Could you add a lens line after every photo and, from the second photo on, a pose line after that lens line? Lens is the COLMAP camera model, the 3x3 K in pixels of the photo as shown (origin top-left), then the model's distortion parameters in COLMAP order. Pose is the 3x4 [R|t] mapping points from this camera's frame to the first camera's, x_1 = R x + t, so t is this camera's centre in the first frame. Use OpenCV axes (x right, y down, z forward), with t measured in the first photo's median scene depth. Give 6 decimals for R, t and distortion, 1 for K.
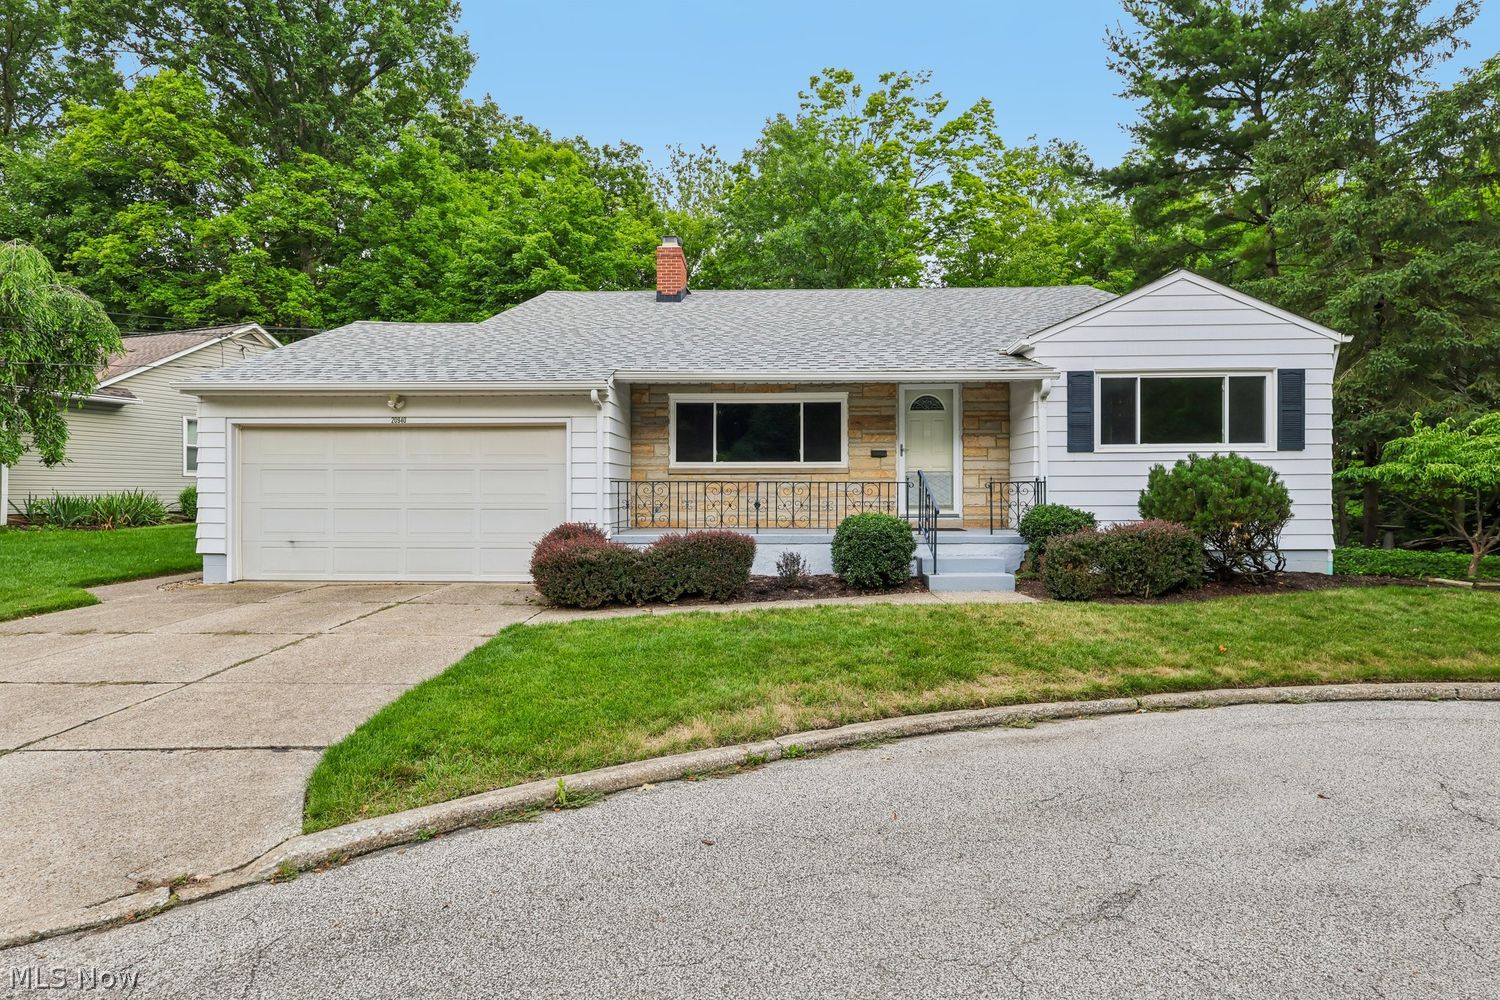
lens RADIAL K [[757.3, 0, 741.2], [0, 757.3, 490.8], [0, 0, 1]] dist [-0.001531, -0.000020]
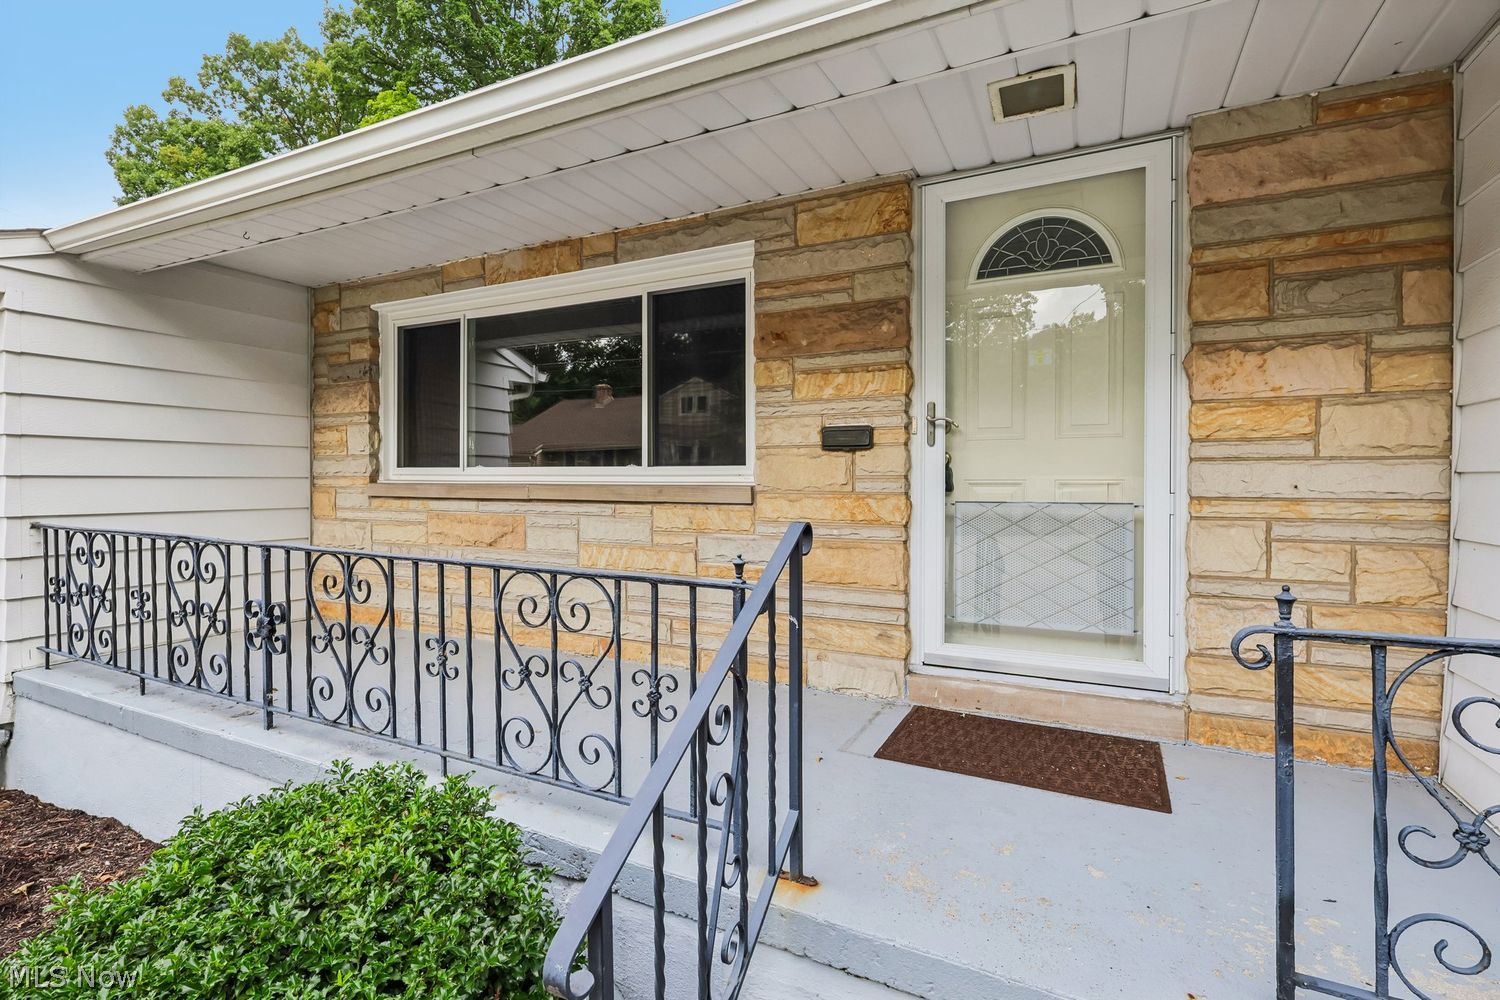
lens RADIAL K [[704.5, 0, 747.7], [0, 704.5, 488.7], [0, 0, 1]] dist [-0.000789, -0.000062]
pose [[0.902542, 0.010352, -0.430478, 0.264391], [-0.005809, 0.999913, 0.011867, -0.032720], [0.430563, -0.008210, 0.902523, 0.744960]]
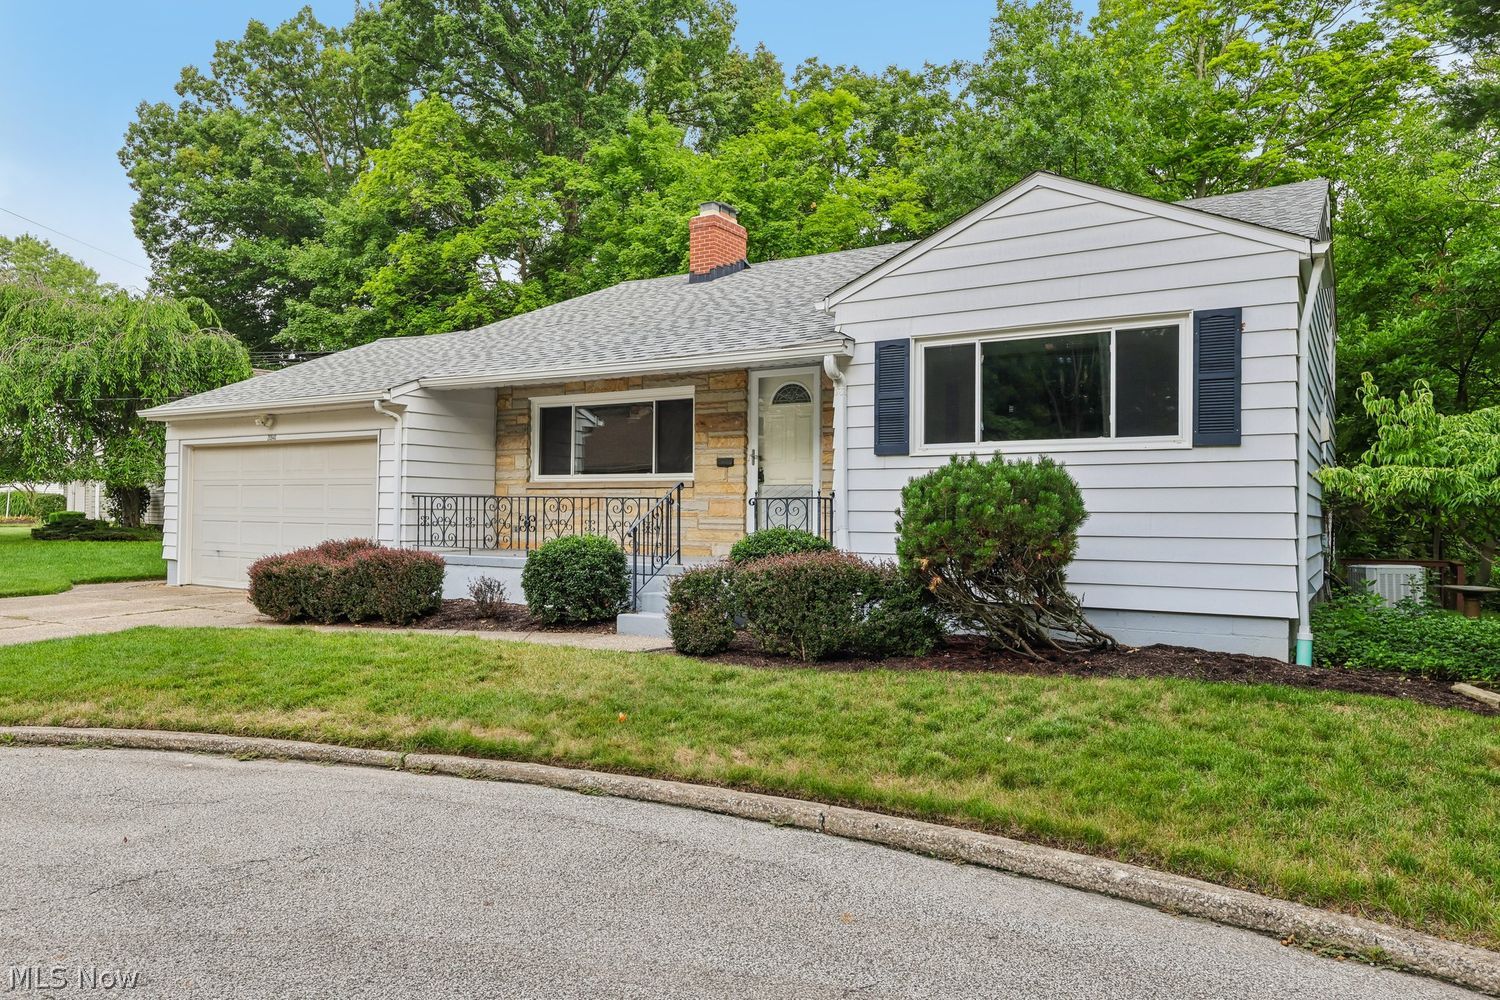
lens RADIAL K [[1000.2, 0, 757.5], [0, 1000.2, 505.6], [0, 0, 1]] dist [-0.017049, 0.001457]
pose [[0.863885, 0.006813, -0.503643, 0.731917], [-0.012121, 0.999900, -0.007264, 0.002811], [0.503544, 0.012380, 0.863881, 0.129224]]
